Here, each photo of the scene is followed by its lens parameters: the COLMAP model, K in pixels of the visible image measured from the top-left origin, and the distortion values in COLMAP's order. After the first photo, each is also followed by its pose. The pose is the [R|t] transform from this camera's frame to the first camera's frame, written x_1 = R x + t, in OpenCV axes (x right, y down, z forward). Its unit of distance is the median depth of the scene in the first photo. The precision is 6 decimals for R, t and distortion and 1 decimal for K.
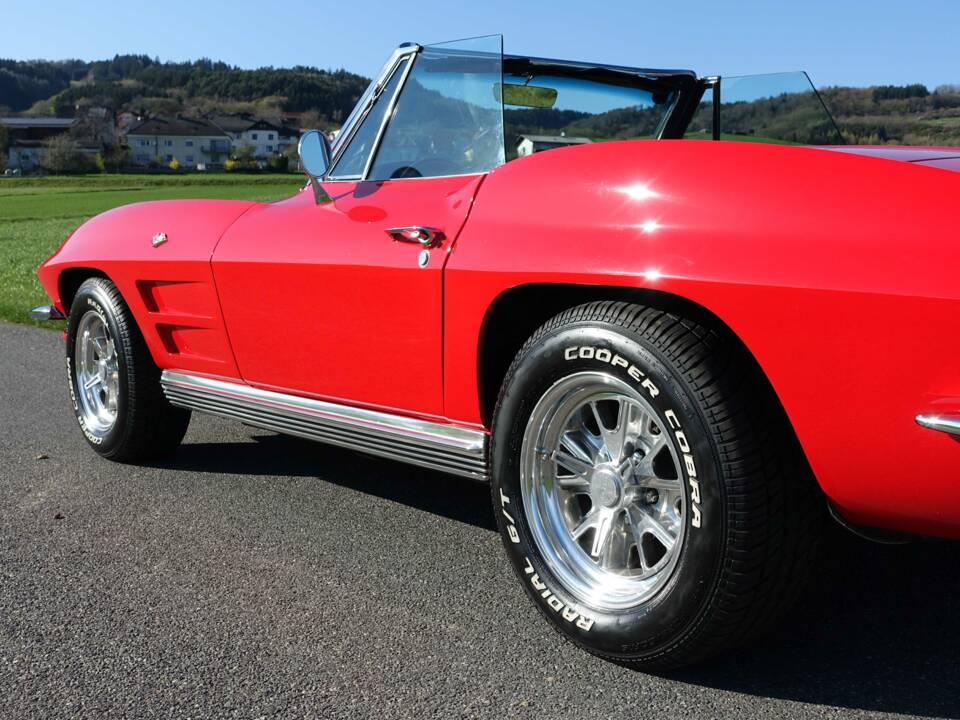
lens RADIAL K [[1174.6, 0, 483.4], [0, 1174.6, 355.3], [0, 0, 1]] dist [-0.028076, 0.000000]
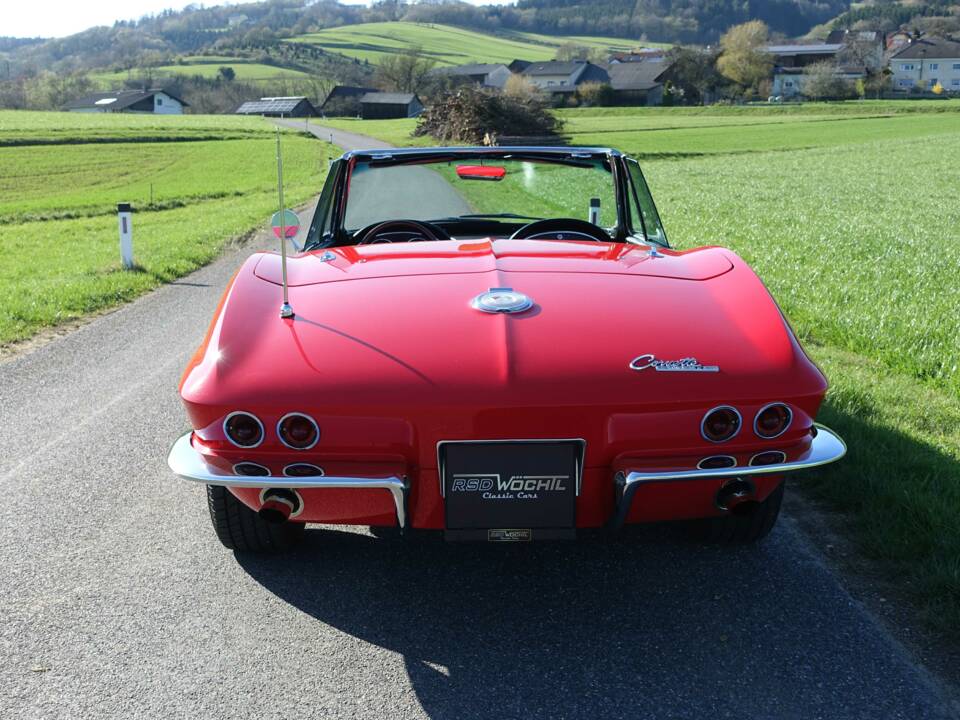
lens RADIAL K [[1174.6, 0, 484.4], [0, 1174.6, 358.2], [0, 0, 1]] dist [-0.028076, 0.000000]
pose [[0.808998, 0.108299, -0.577749, 0.760387], [-0.069930, 0.993633, 0.088337, -0.109482], [0.583637, -0.031062, 0.811420, -0.121869]]
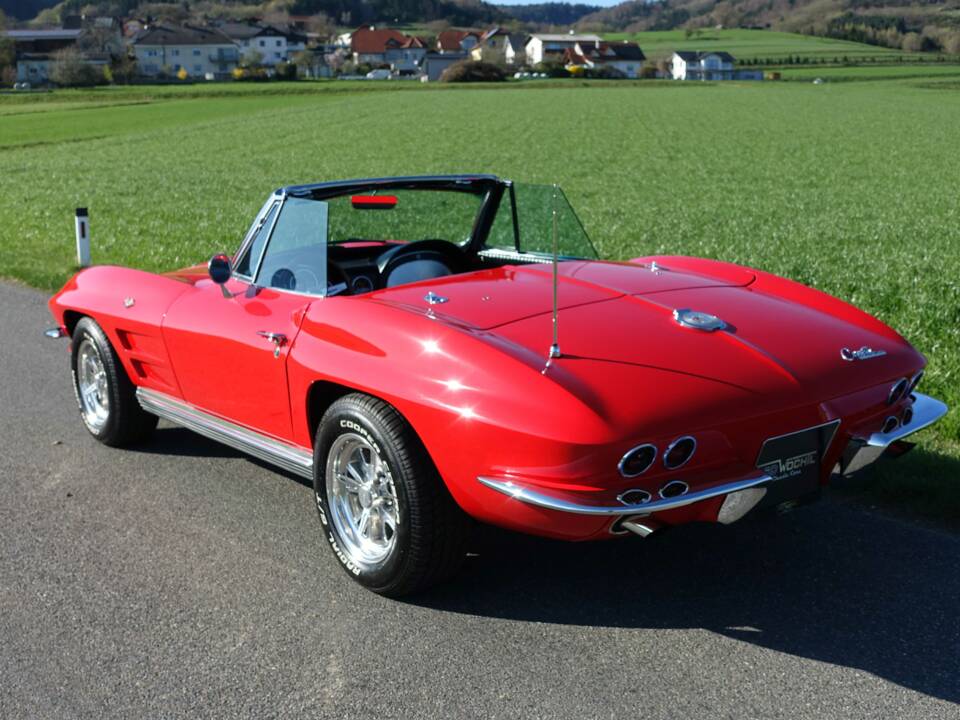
lens RADIAL K [[1174.6, 0, 481.5], [0, 1174.6, 355.7], [0, 0, 1]] dist [-0.028076, 0.000000]
pose [[0.999721, -0.016614, -0.016776, 0.166988], [0.017942, 0.996438, 0.082397, -0.130941], [0.015348, -0.082675, 0.996458, -0.408410]]
